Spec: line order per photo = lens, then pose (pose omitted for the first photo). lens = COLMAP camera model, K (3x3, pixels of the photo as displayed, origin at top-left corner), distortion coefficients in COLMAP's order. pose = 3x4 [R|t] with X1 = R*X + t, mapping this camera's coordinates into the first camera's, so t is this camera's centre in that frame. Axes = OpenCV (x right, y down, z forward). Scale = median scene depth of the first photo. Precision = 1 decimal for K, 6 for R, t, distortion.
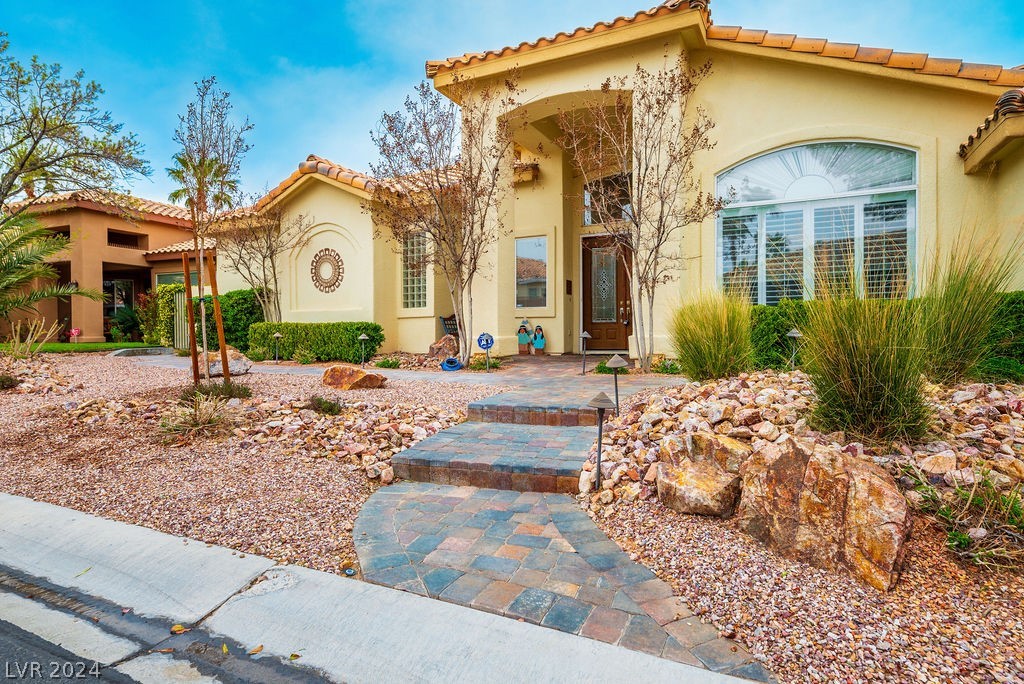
lens RADIAL K [[563.6, 0, 512.0], [0, 563.6, 342.0], [0, 0, 1]] dist [-0.000804, 0.000026]
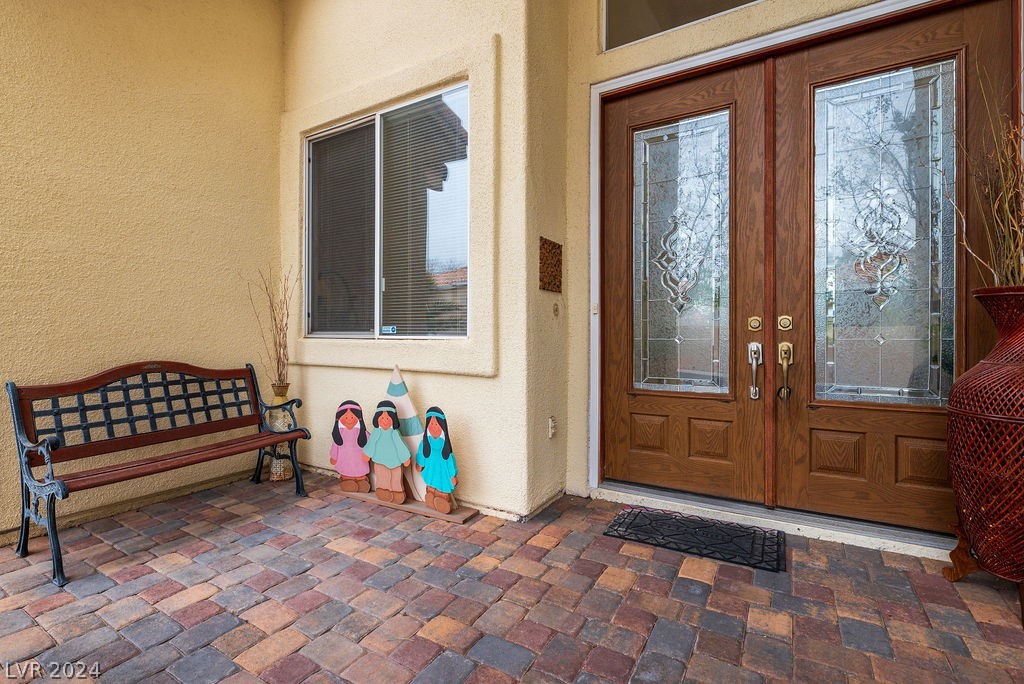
lens RADIAL K [[463.7, 0, 511.5], [0, 463.7, 327.2], [0, 0, 1]] dist [0.000191, 0.000004]
pose [[0.996962, 0.001011, -0.077883, 0.099831], [-0.001200, 0.999996, -0.002384, -0.065862], [0.077880, 0.002470, 0.996960, 0.770593]]
